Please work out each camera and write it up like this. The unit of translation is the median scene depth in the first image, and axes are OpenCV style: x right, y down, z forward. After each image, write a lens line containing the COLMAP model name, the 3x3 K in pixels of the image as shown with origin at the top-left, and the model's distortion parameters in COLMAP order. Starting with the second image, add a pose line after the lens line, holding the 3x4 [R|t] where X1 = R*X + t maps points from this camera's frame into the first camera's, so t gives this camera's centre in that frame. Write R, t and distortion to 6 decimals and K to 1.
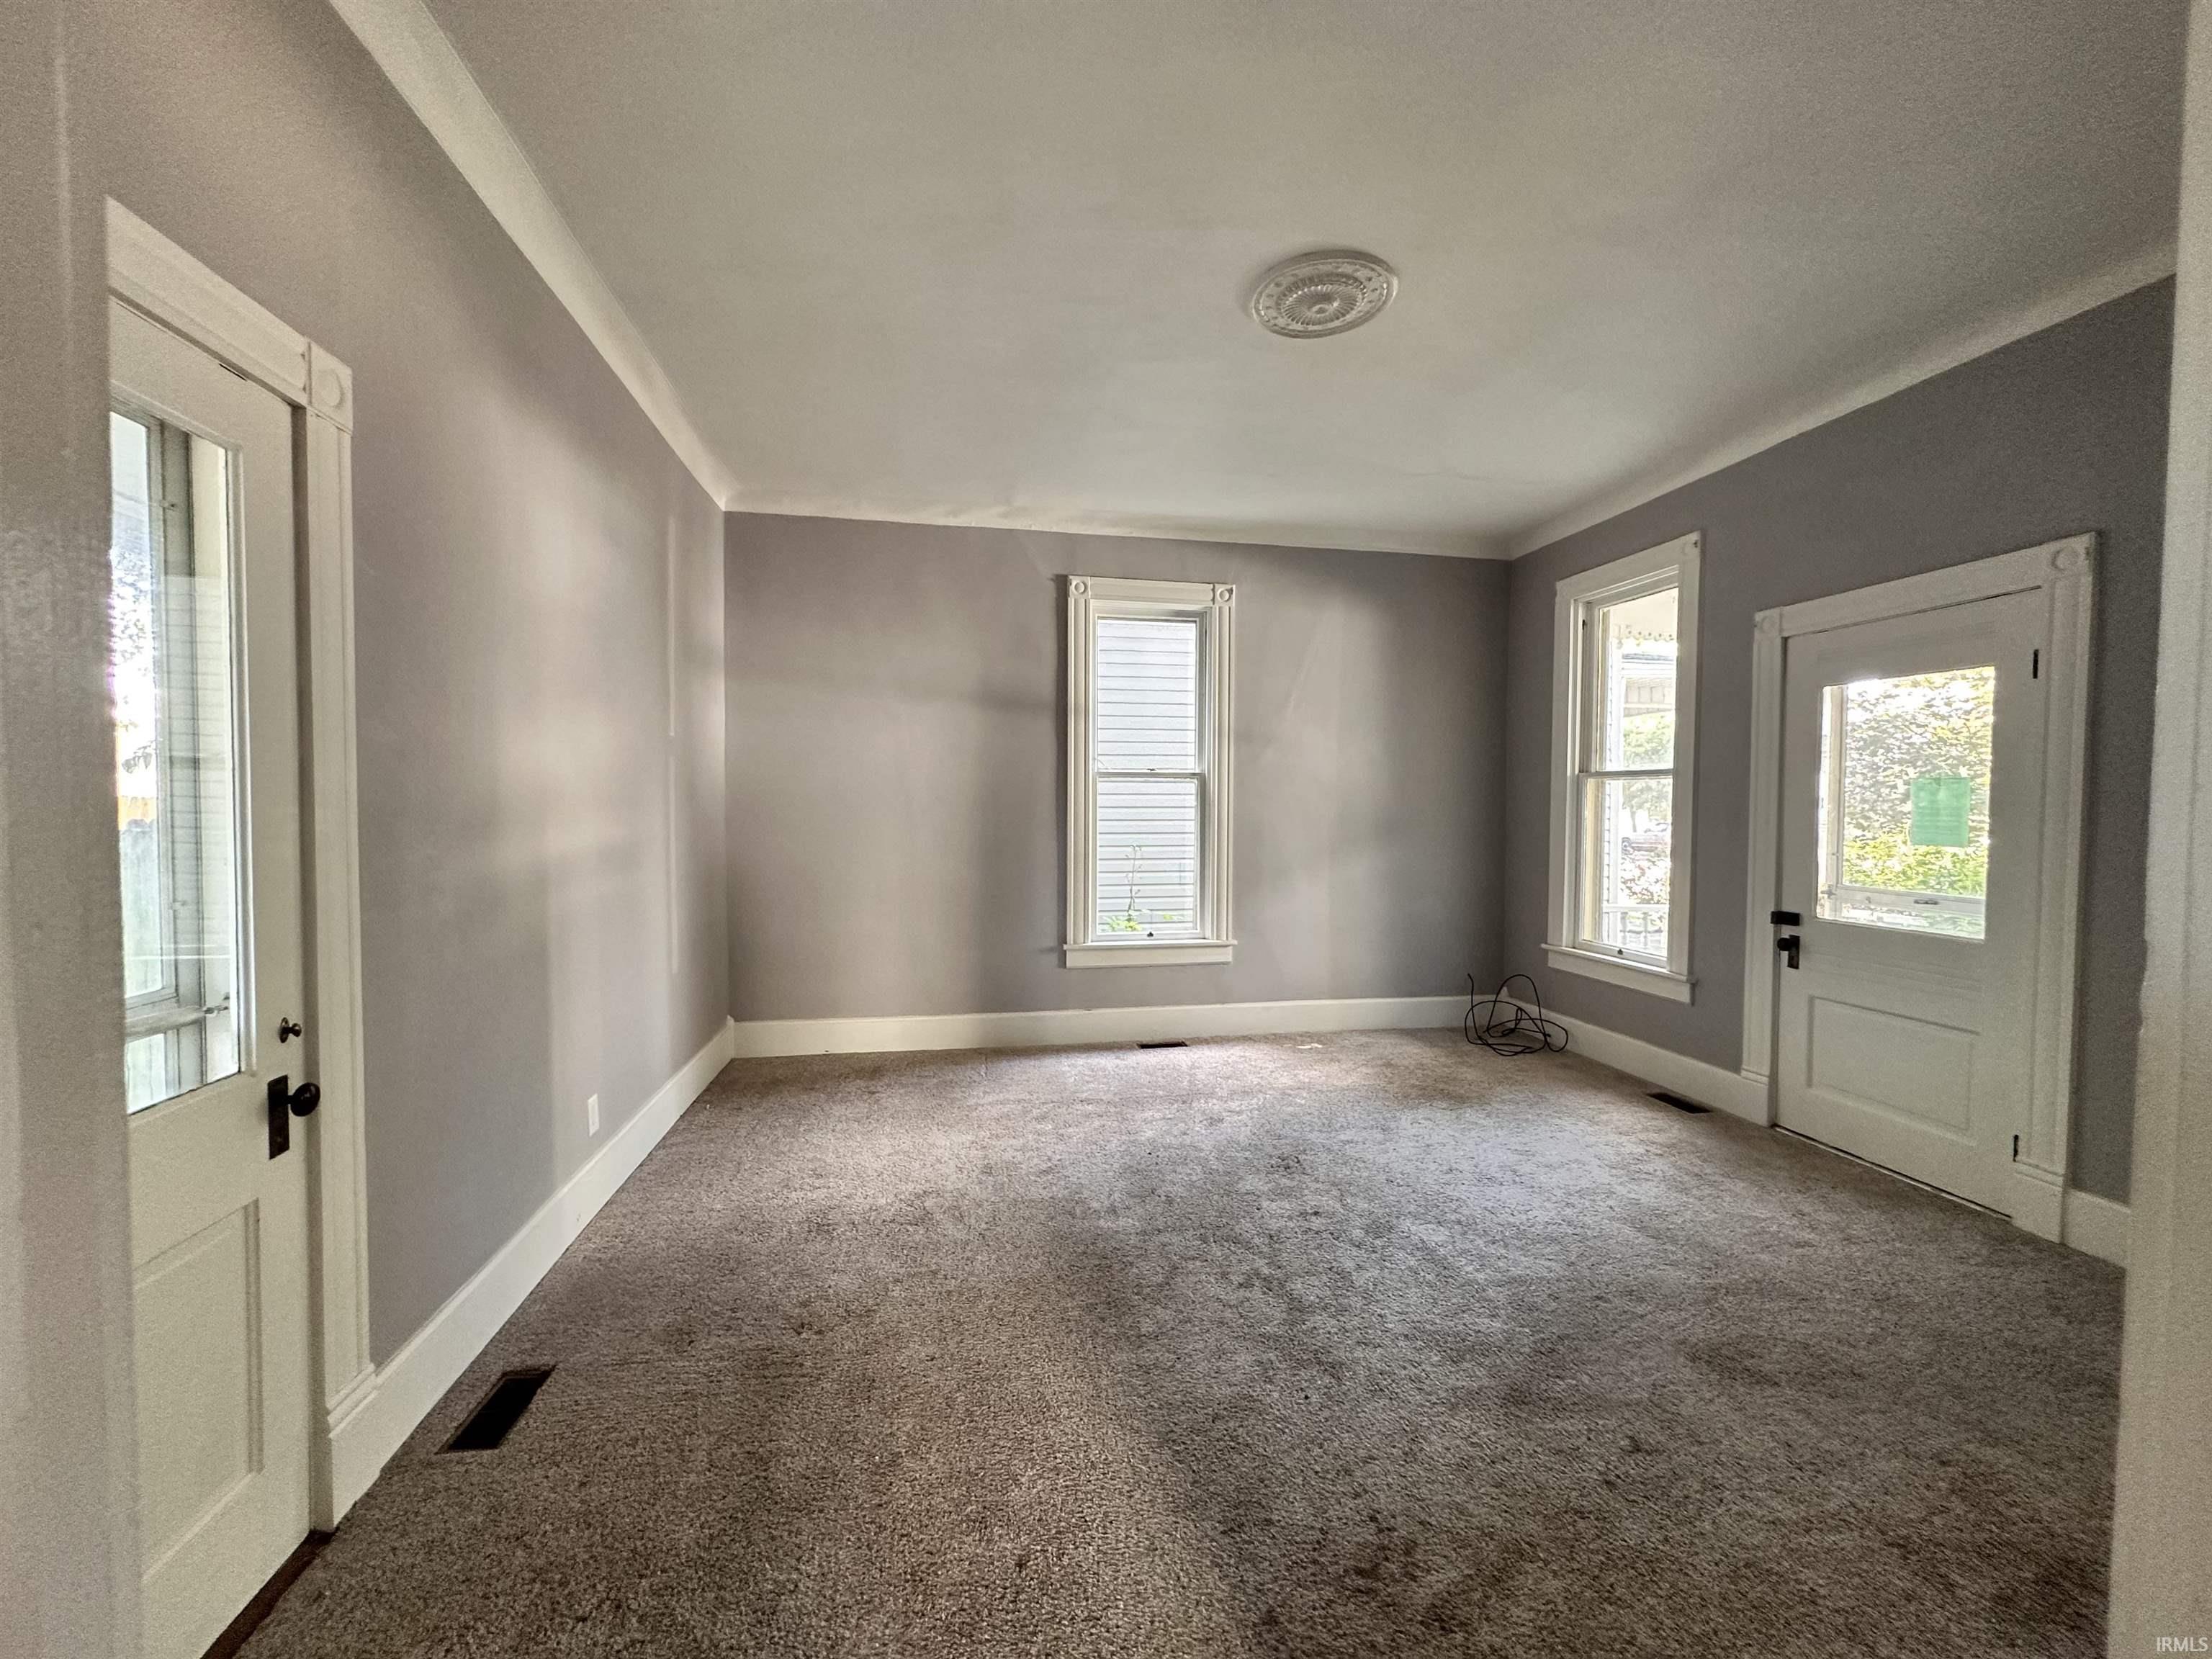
lens RADIAL K [[884.0, 0, 1103.8], [0, 884.0, 823.9], [0, 0, 1]] dist [0.000549, -0.000151]
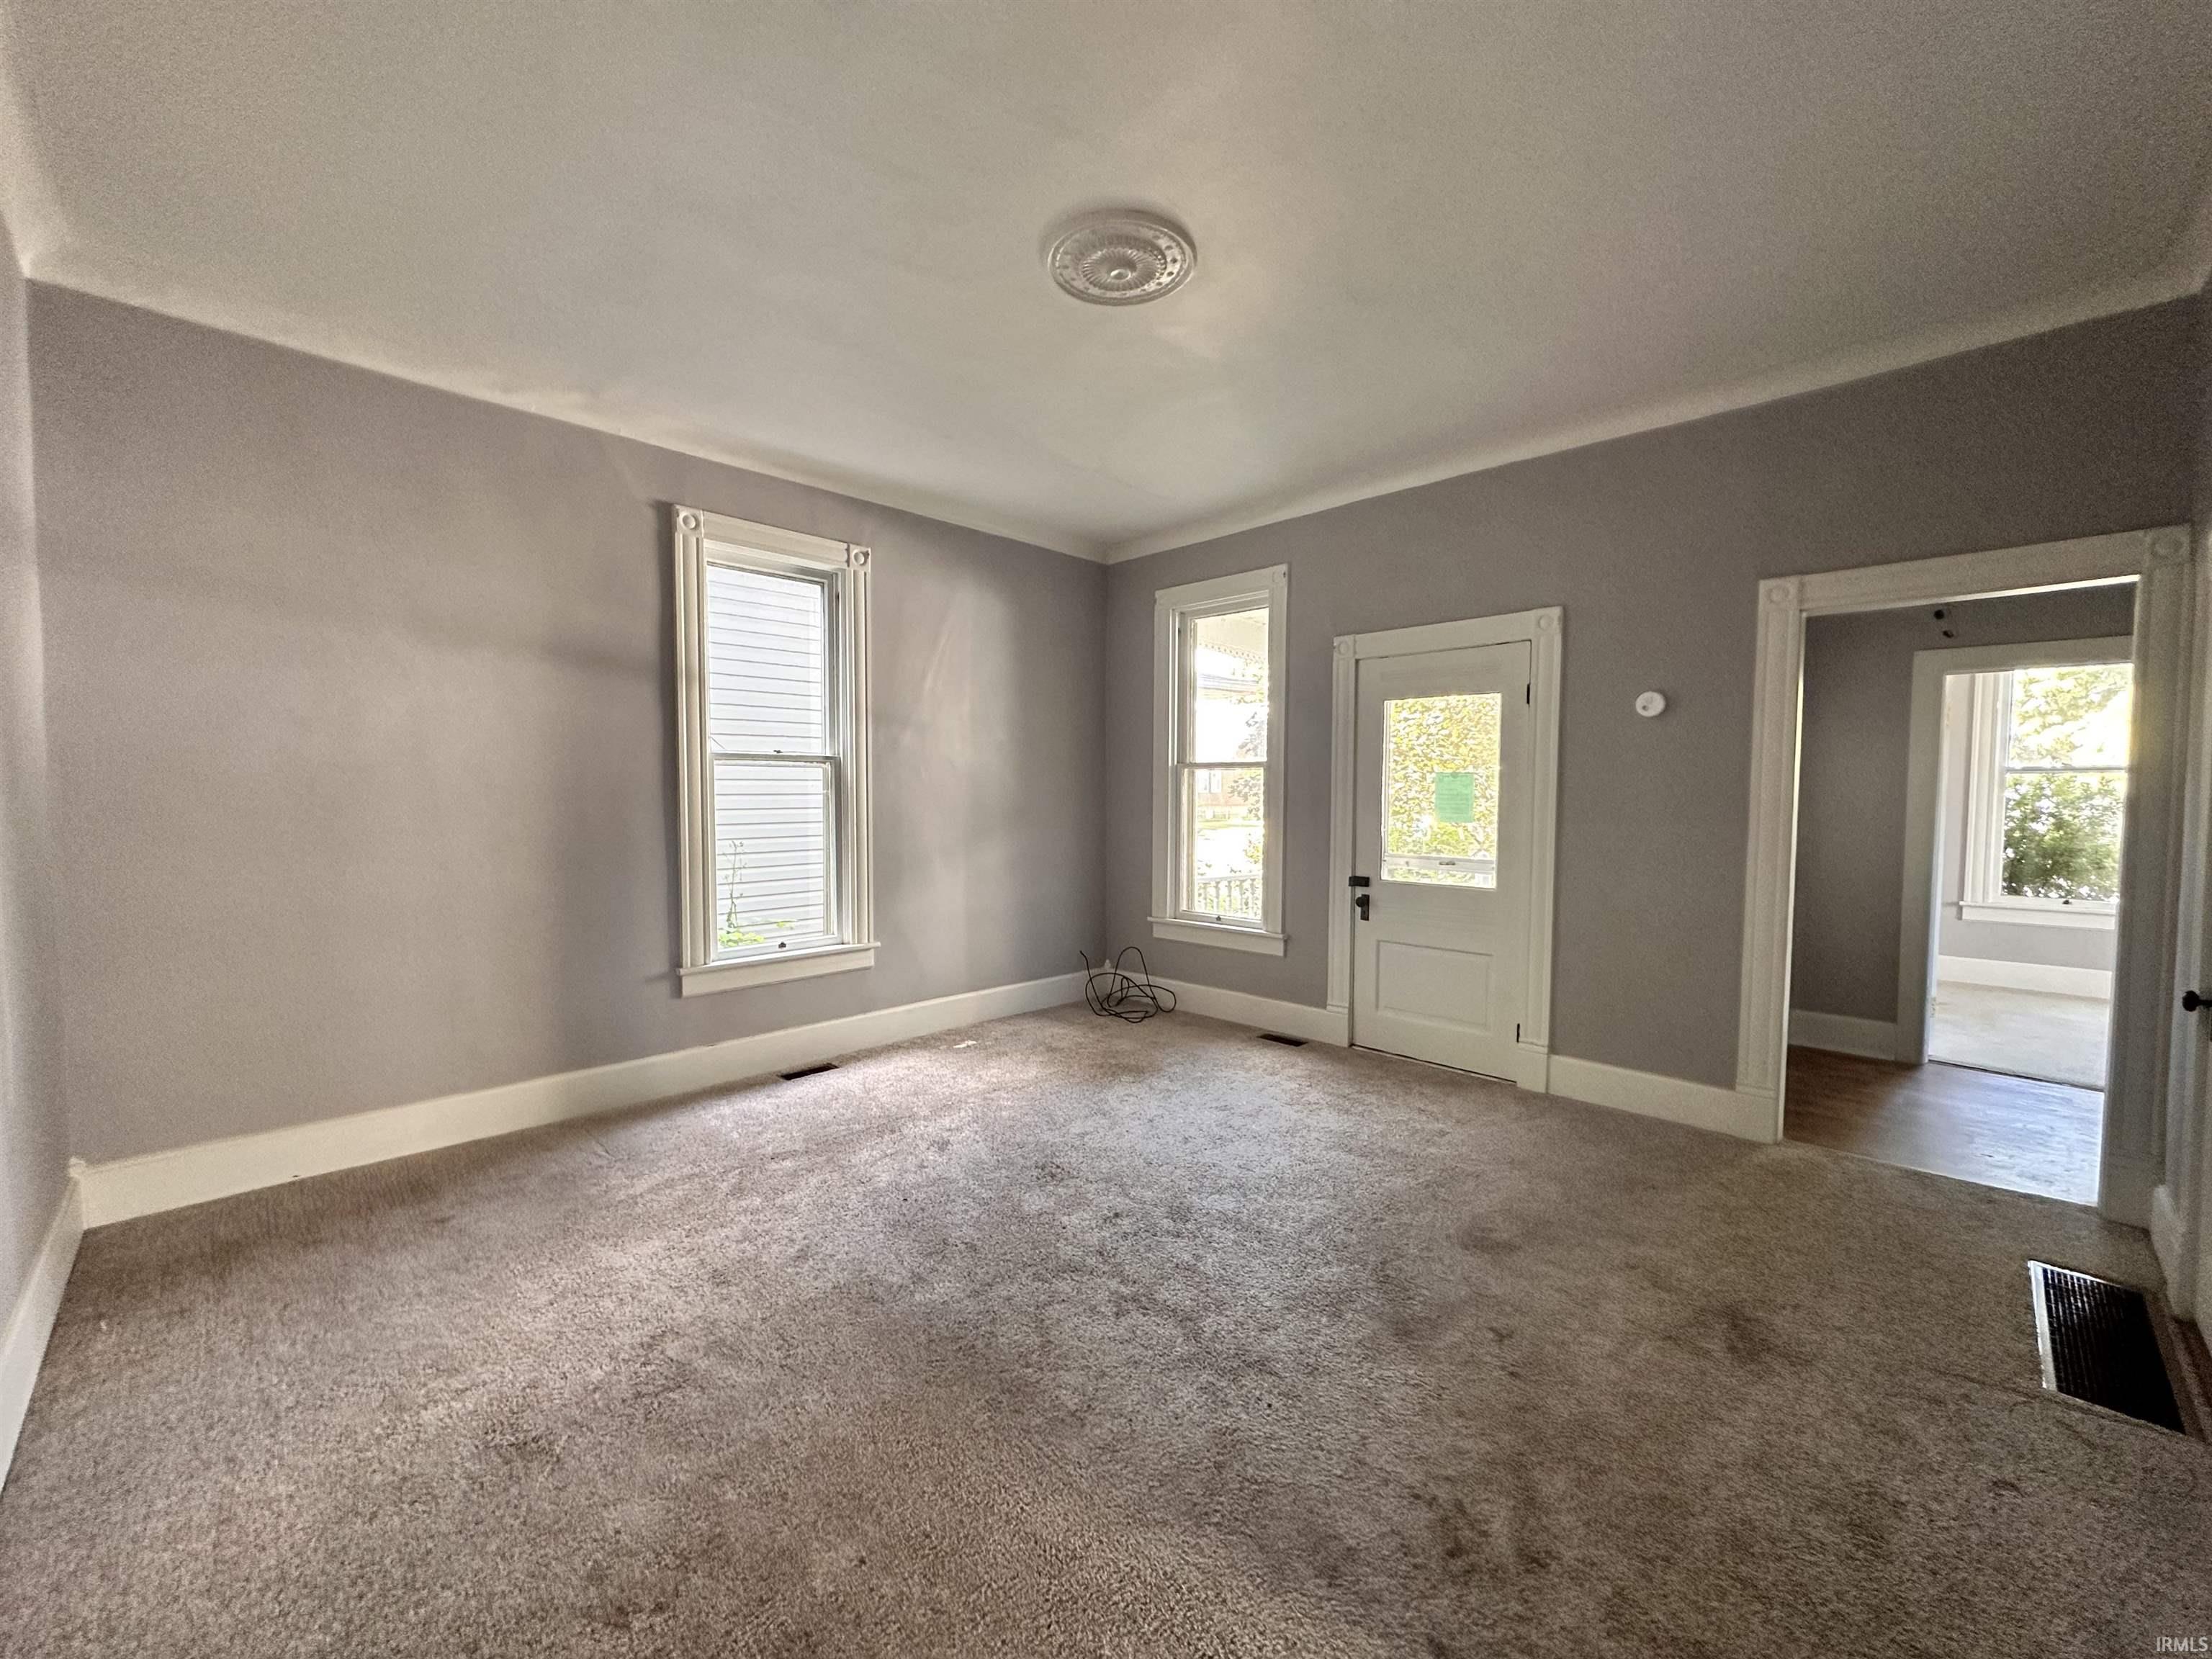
lens RADIAL K [[884.0, 0, 1098.6], [0, 884.0, 824.1], [0, 0, 1]] dist [0.000549, -0.000151]
pose [[0.817277, -0.024041, 0.575743, -0.258088], [0.014108, 0.999665, 0.021715, -0.008377], [-0.576072, -0.009624, 0.817343, 0.175469]]
